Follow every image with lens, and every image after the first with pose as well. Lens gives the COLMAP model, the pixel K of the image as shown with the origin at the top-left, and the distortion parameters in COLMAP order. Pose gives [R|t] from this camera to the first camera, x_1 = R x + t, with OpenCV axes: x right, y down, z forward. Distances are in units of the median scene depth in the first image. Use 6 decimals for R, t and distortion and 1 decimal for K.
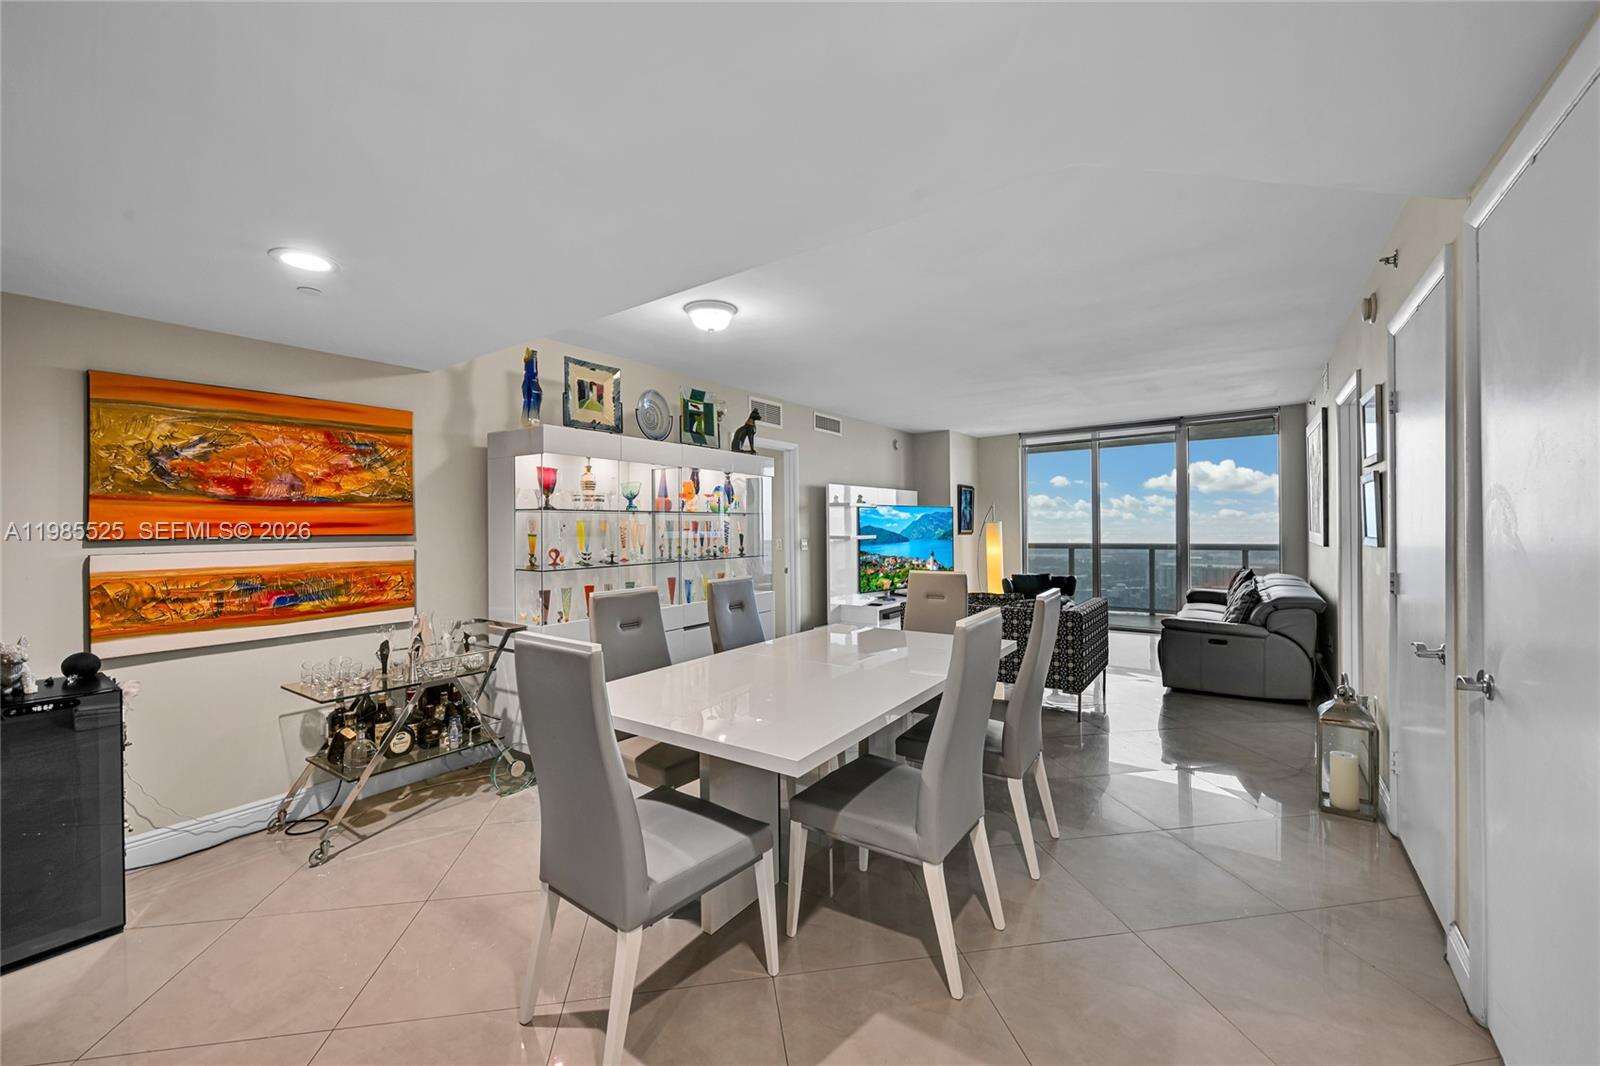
lens RADIAL K [[621.7, 0, 814.1], [0, 621.7, 532.1], [0, 0, 1]] dist [0.002361, -0.000295]
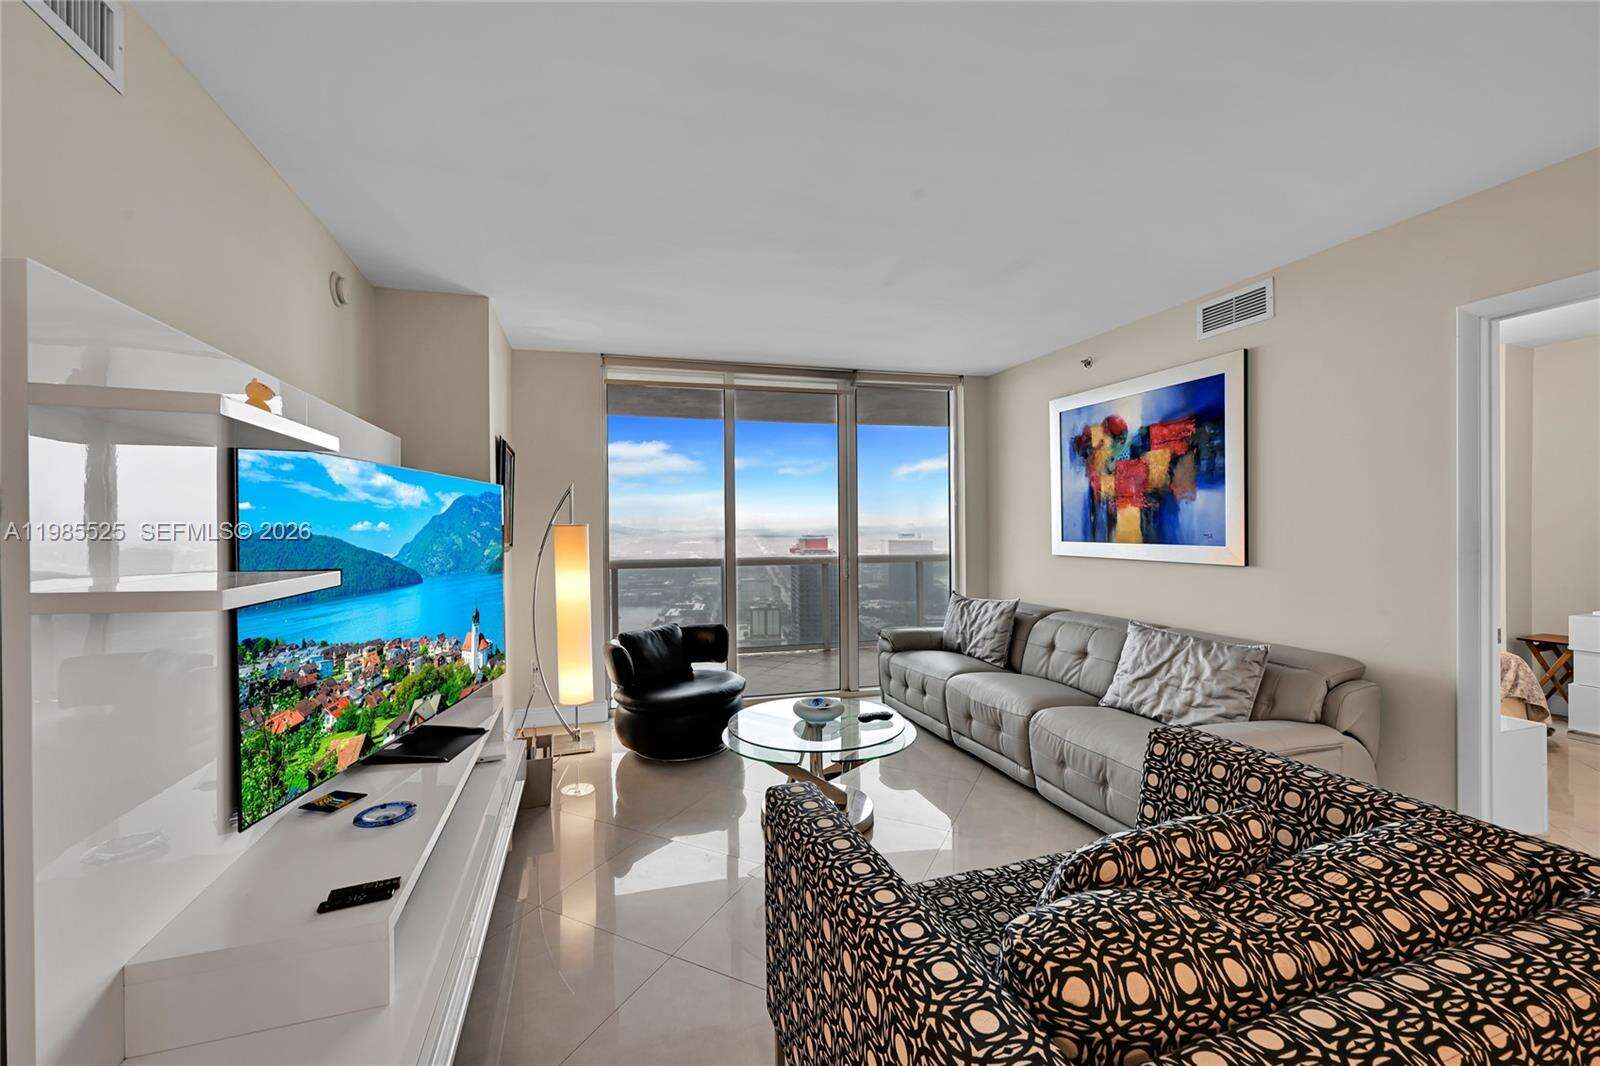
lens RADIAL K [[621.7, 0, 800.0], [0, 621.7, 533.4], [0, 0, 1]] dist [0.002361, -0.000295]
pose [[0.612105, 0.000335, 0.790776, 0.020580], [0.005941, 0.999970, -0.005022, -0.007858], [-0.790754, 0.007772, 0.612085, 0.673259]]
